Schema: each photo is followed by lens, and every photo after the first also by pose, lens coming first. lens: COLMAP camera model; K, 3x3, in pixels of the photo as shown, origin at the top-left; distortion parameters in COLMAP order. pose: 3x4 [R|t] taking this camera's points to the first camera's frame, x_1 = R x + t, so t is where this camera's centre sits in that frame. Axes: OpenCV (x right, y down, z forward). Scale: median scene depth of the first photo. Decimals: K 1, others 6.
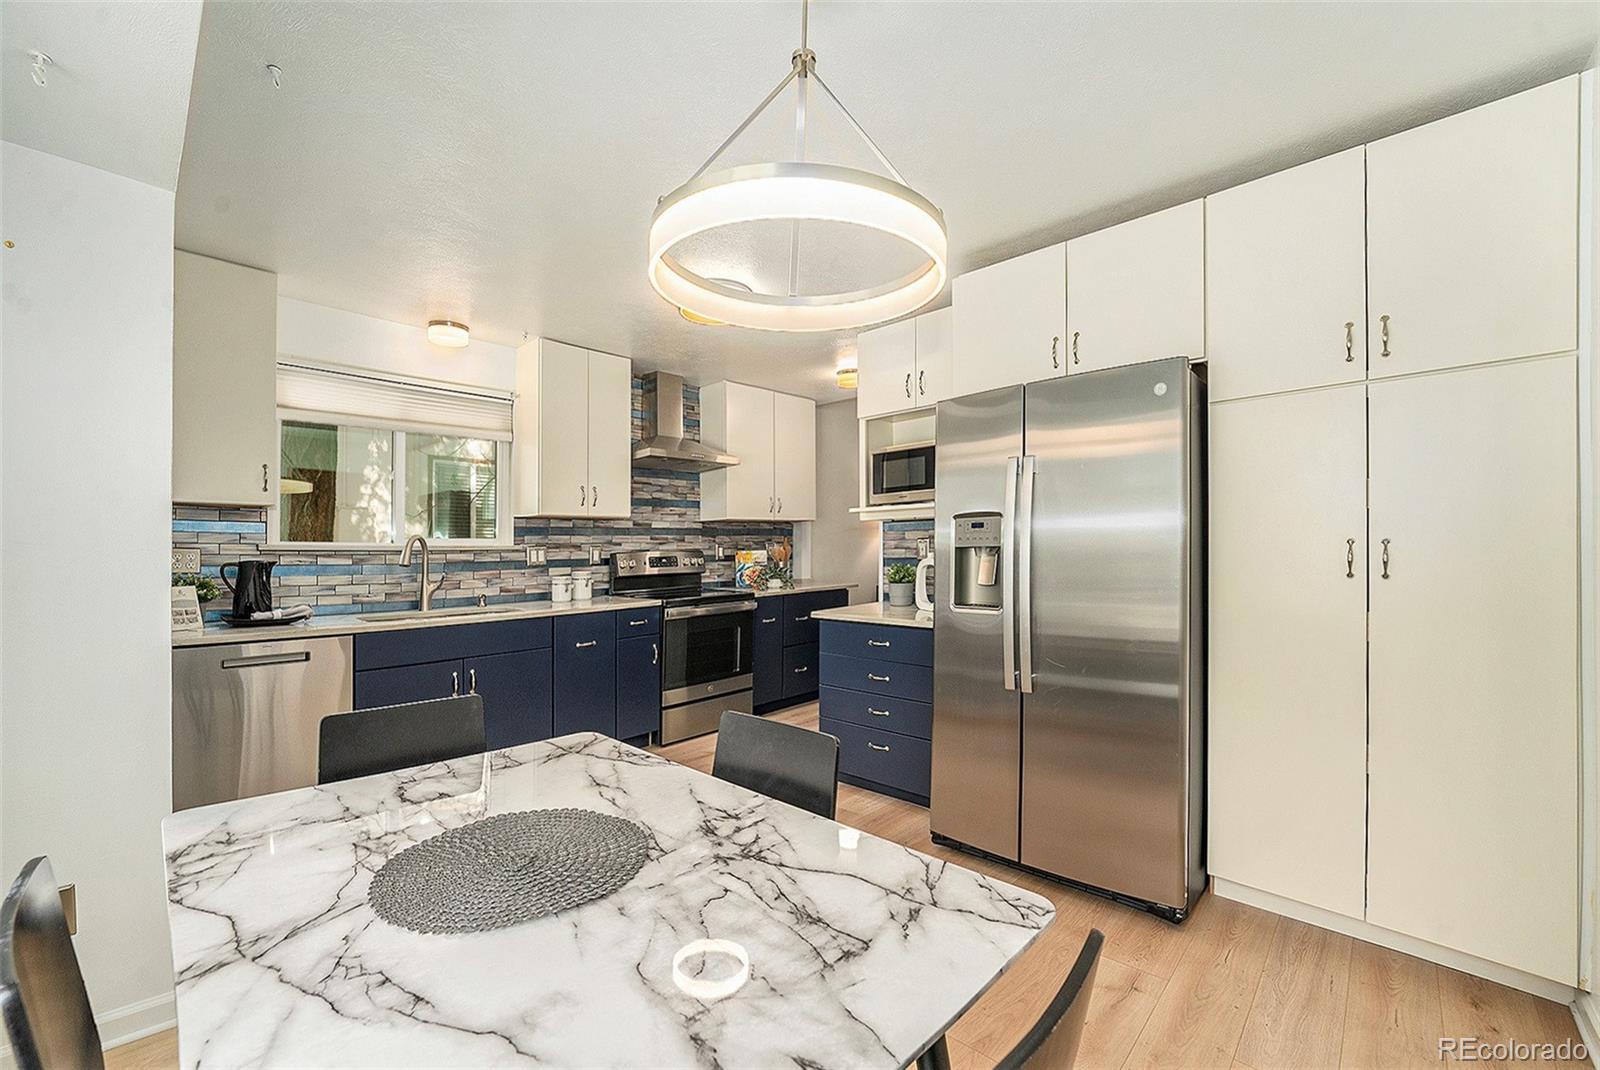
lens RADIAL K [[656.0, 0, 804.5], [0, 656.0, 544.6], [0, 0, 1]] dist [-0.008946, 0.000056]
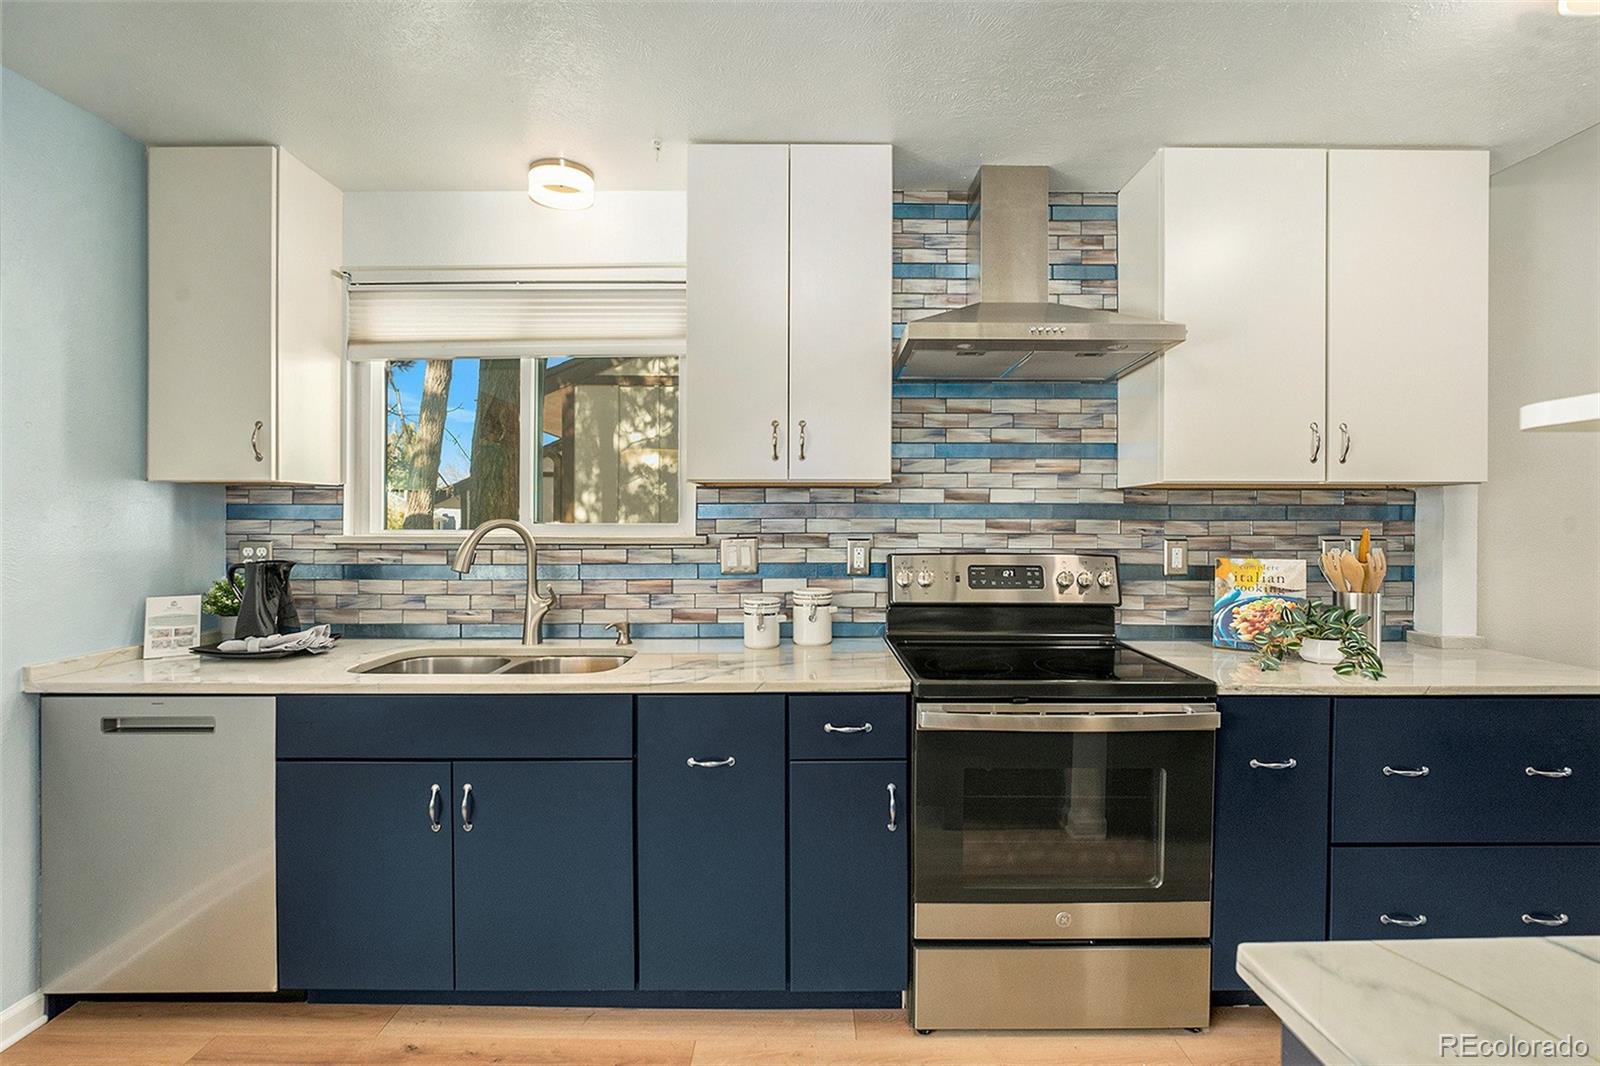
lens RADIAL K [[738.0, 0, 802.1], [0, 738.0, 490.0], [0, 0, 1]] dist [0.029840, -0.000018]
pose [[0.683132, -0.004480, -0.730281, 0.066800], [-0.013432, 0.999735, -0.018697, -0.022284], [0.730171, 0.022581, 0.682891, 0.508812]]
